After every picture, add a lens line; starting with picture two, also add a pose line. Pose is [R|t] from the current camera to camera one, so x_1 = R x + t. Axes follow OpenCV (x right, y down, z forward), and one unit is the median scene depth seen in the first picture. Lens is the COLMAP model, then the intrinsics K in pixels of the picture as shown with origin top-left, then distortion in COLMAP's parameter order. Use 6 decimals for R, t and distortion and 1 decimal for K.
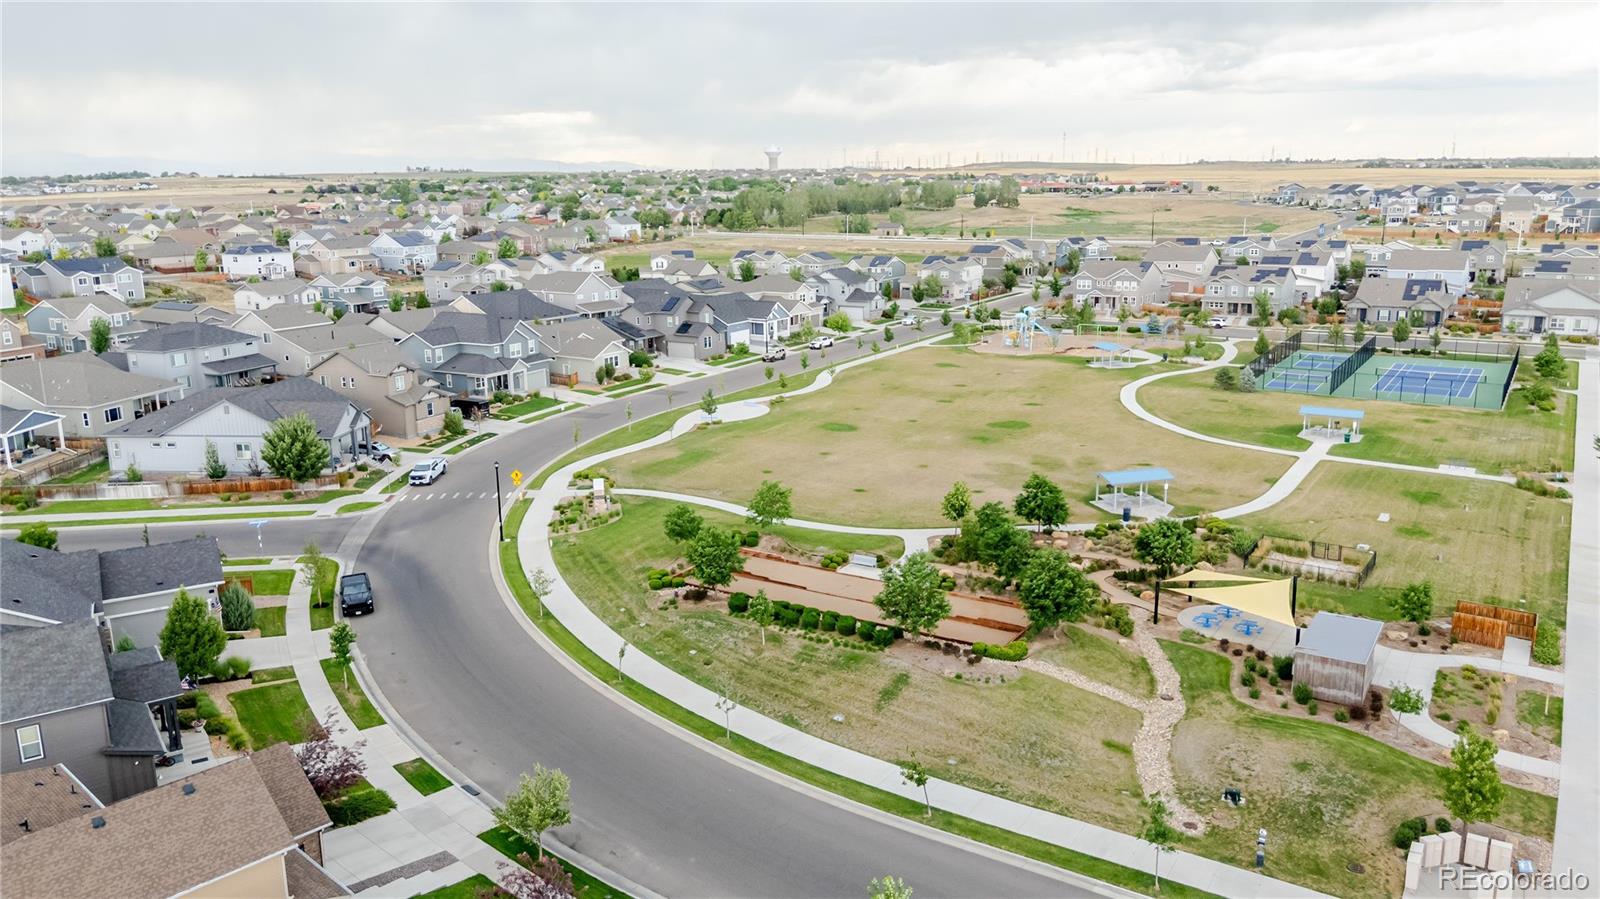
lens RADIAL K [[1185.3, 0, 795.6], [0, 1185.3, 453.0], [0, 0, 1]] dist [0.071768, -0.064798]
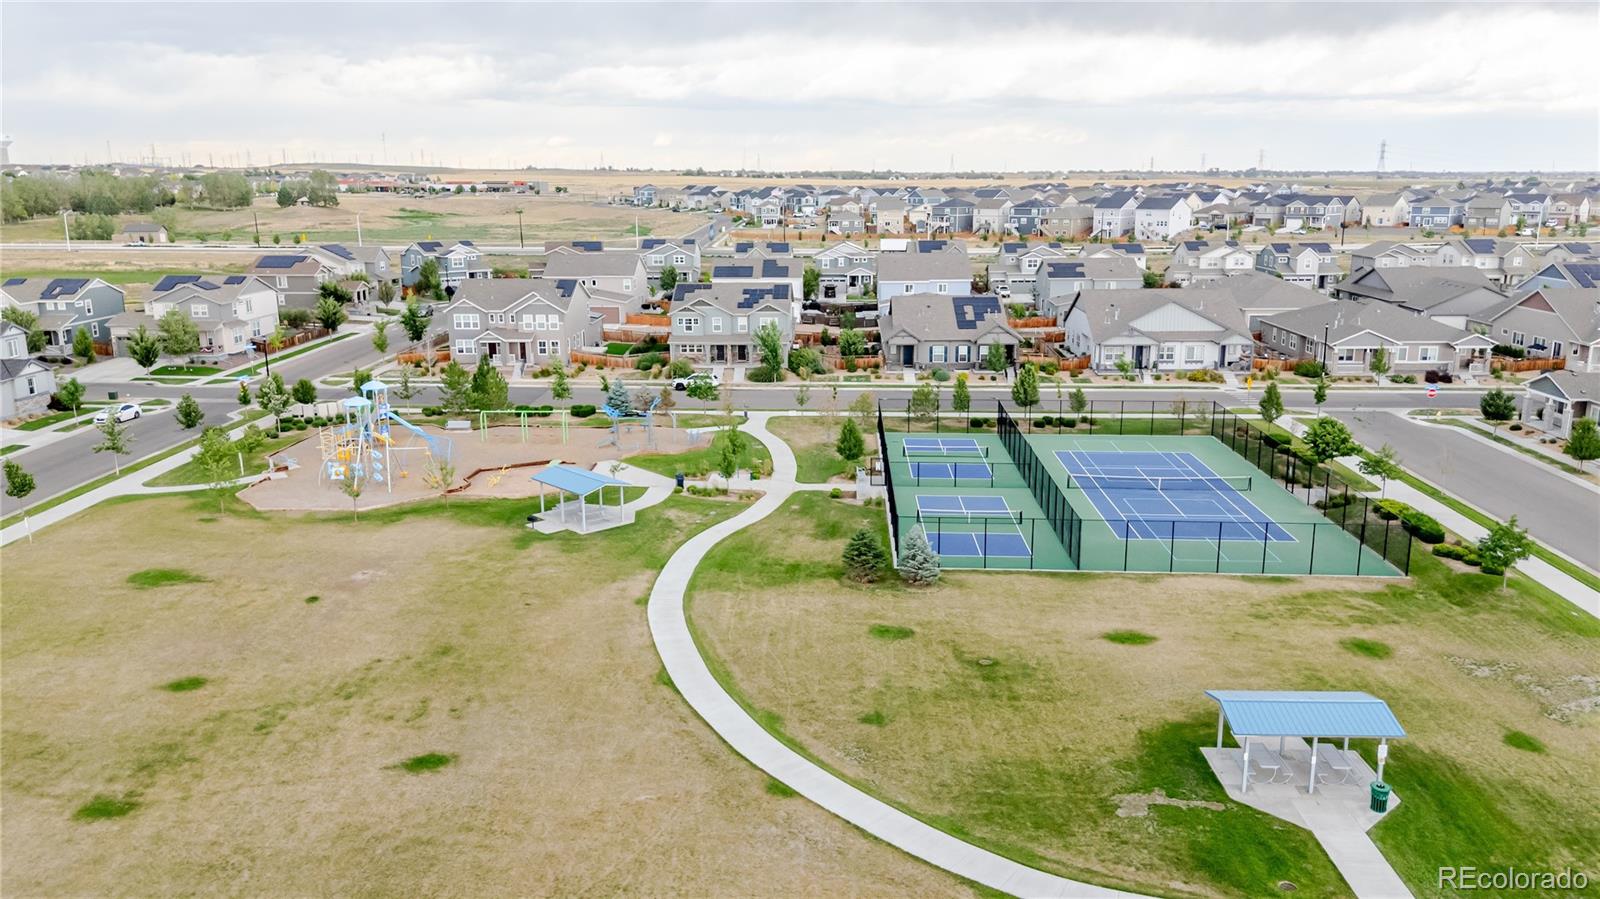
lens RADIAL K [[1185.3, 0, 811.2], [0, 1185.3, 481.3], [0, 0, 1]] dist [0.071768, -0.064798]
pose [[0.854701, -0.119694, 0.505133, 0.072118], [0.111315, 0.992679, 0.046872, -0.062787], [-0.507045, 0.016167, 0.861768, 0.360381]]
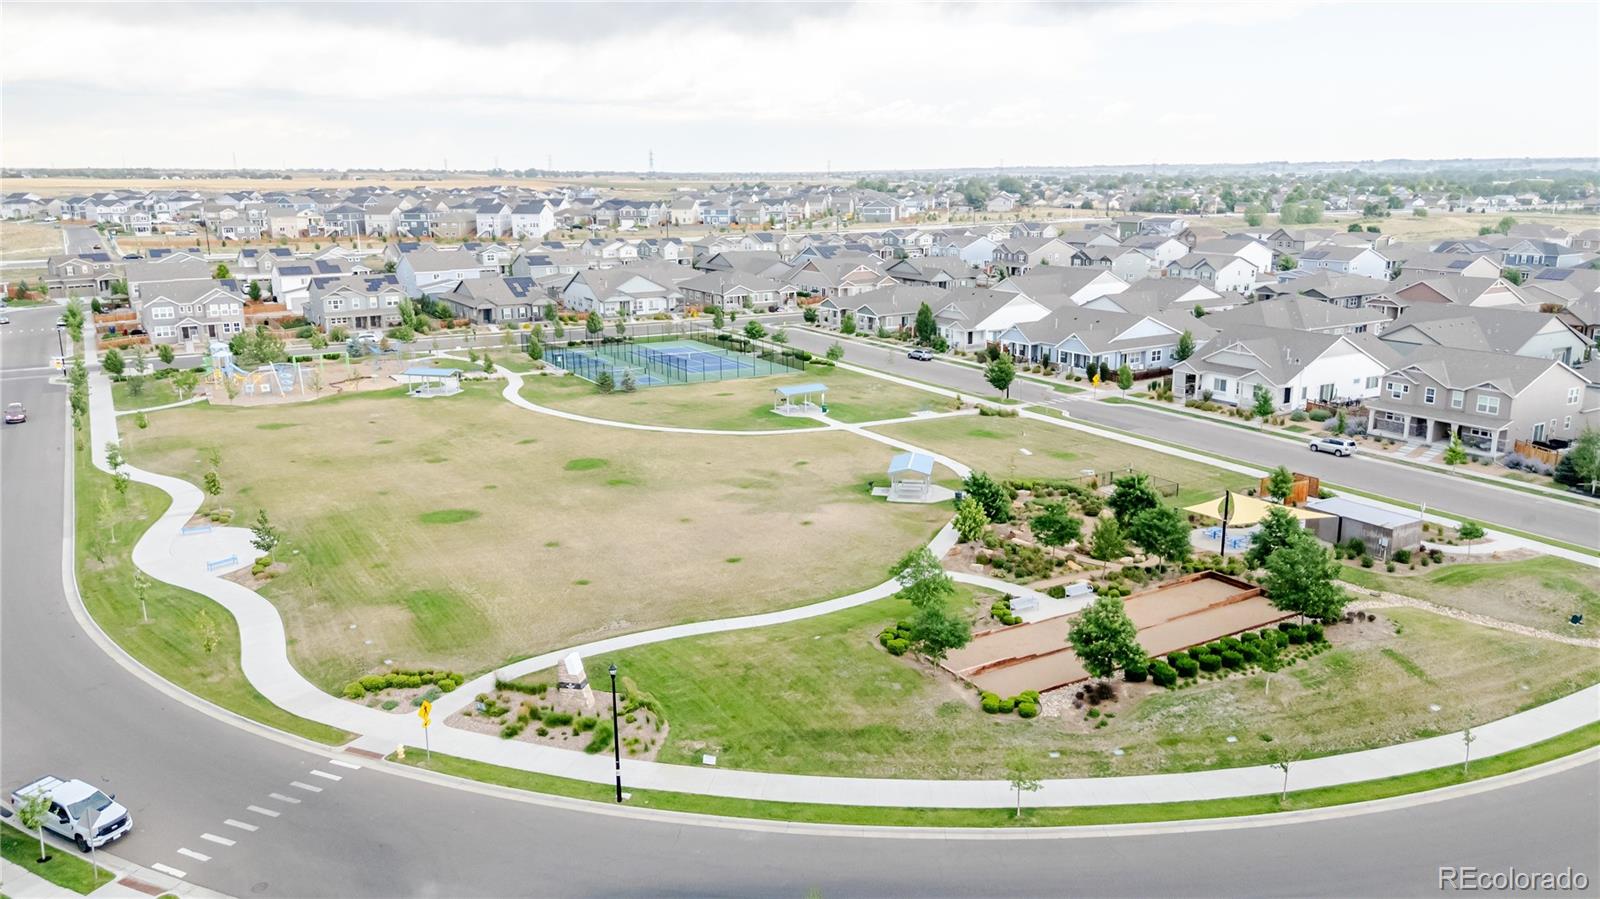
lens RADIAL K [[1185.3, 0, 808.7], [0, 1185.3, 451.5], [0, 0, 1]] dist [0.071768, -0.064798]
pose [[0.437568, -0.198889, 0.876914, -0.242783], [0.207185, 0.971291, 0.116912, -0.048790], [-0.874991, 0.130526, 0.466212, 0.230334]]
